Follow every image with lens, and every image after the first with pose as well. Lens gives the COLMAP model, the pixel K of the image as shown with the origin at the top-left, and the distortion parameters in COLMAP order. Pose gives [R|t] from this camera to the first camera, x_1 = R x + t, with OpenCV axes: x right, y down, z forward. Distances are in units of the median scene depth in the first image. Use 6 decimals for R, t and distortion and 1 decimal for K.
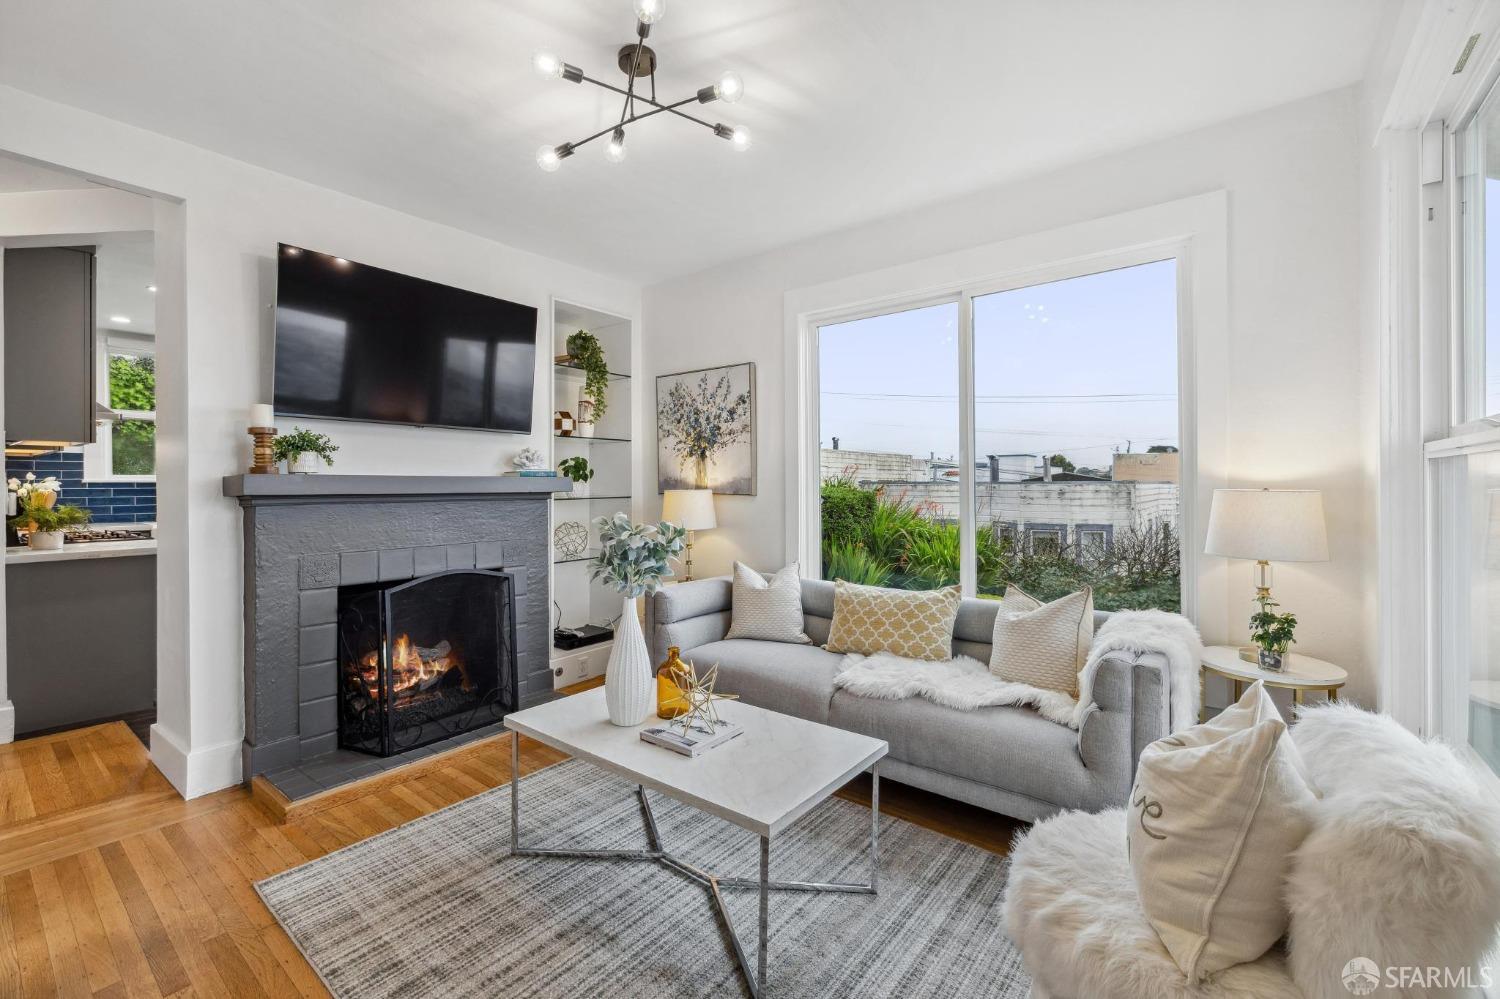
lens RADIAL K [[637.9, 0, 739.4], [0, 637.9, 485.6], [0, 0, 1]] dist [0.002177, 0.000119]
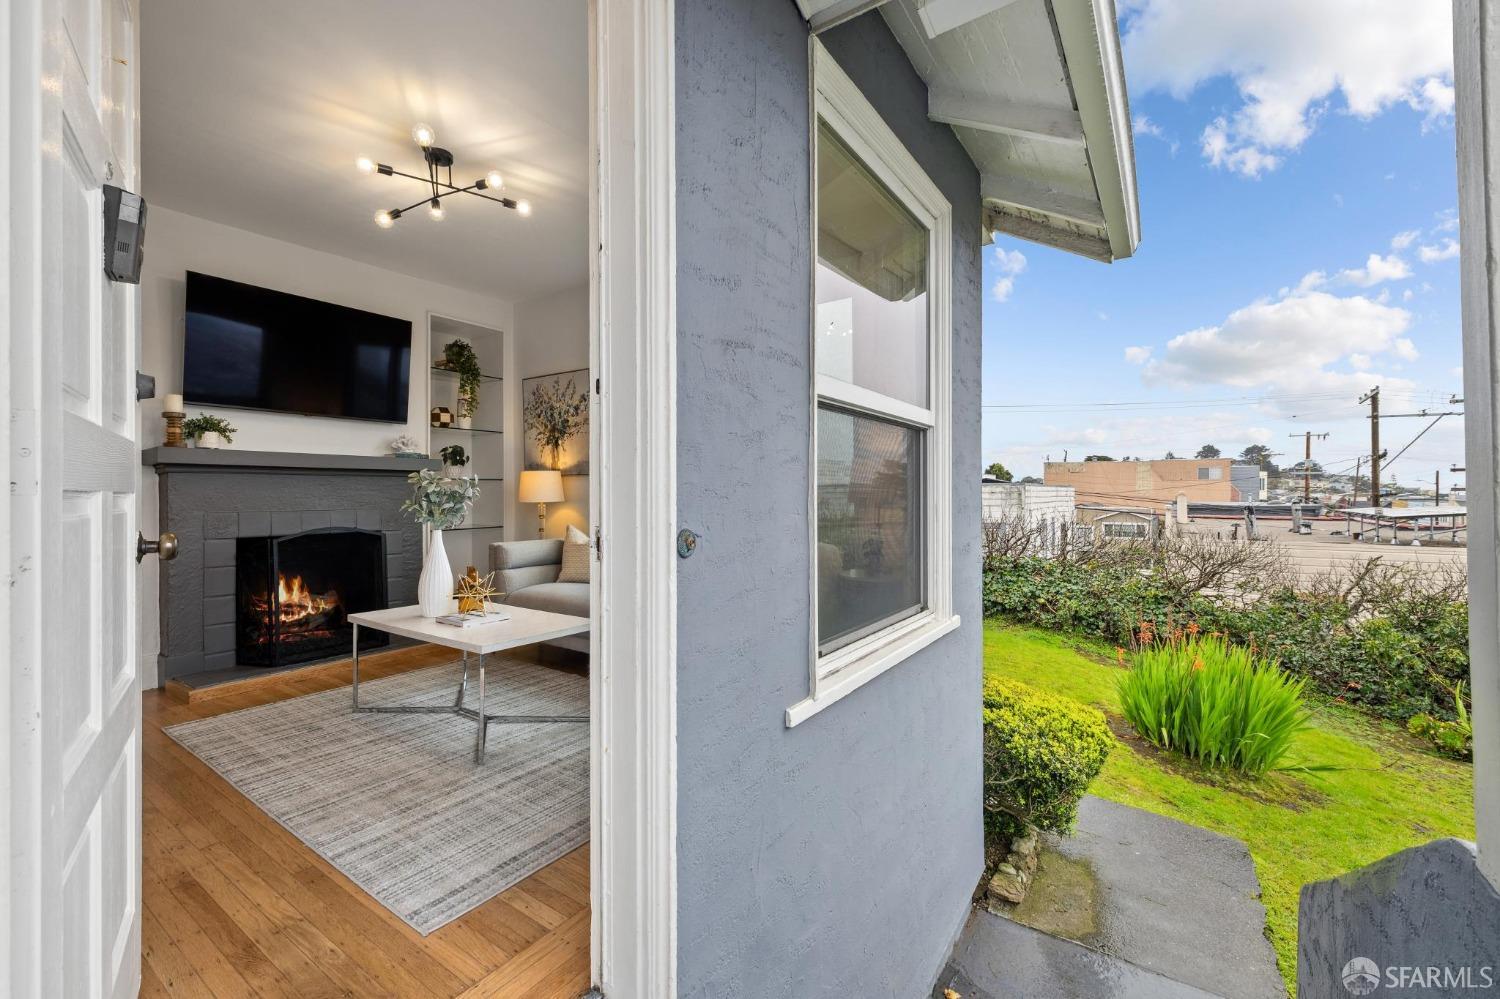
lens RADIAL K [[637.0, 0, 730.5], [0, 637.0, 494.8], [0, 0, 1]] dist [0.000195, -0.000034]
pose [[0.998448, 0.002235, 0.055643, 0.245557], [-0.002340, 0.999996, 0.001824, 0.055994], [-0.055639, -0.001951, 0.998449, -0.280828]]
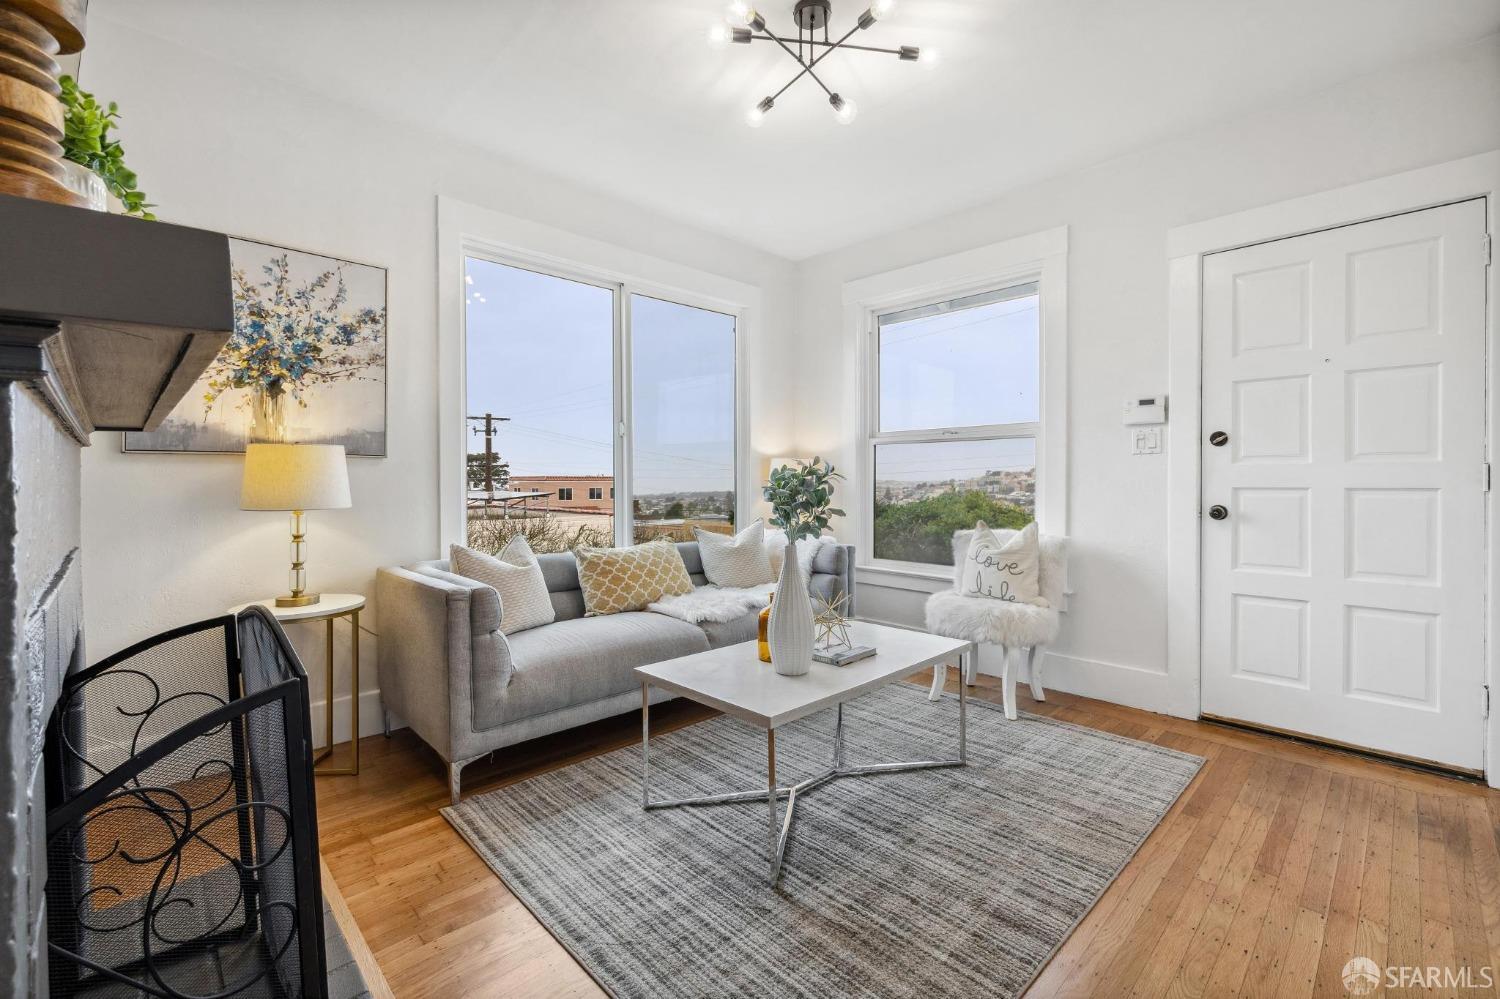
lens RADIAL K [[635.3, 0, 747.0], [0, 635.3, 482.2], [0, 0, 1]] dist [0.000397, 0.000287]
pose [[0.128672, -0.002042, 0.991685, -0.695186], [0.000257, 0.999998, 0.002026, 0.046485], [-0.991687, -0.000006, 0.128673, 0.570454]]
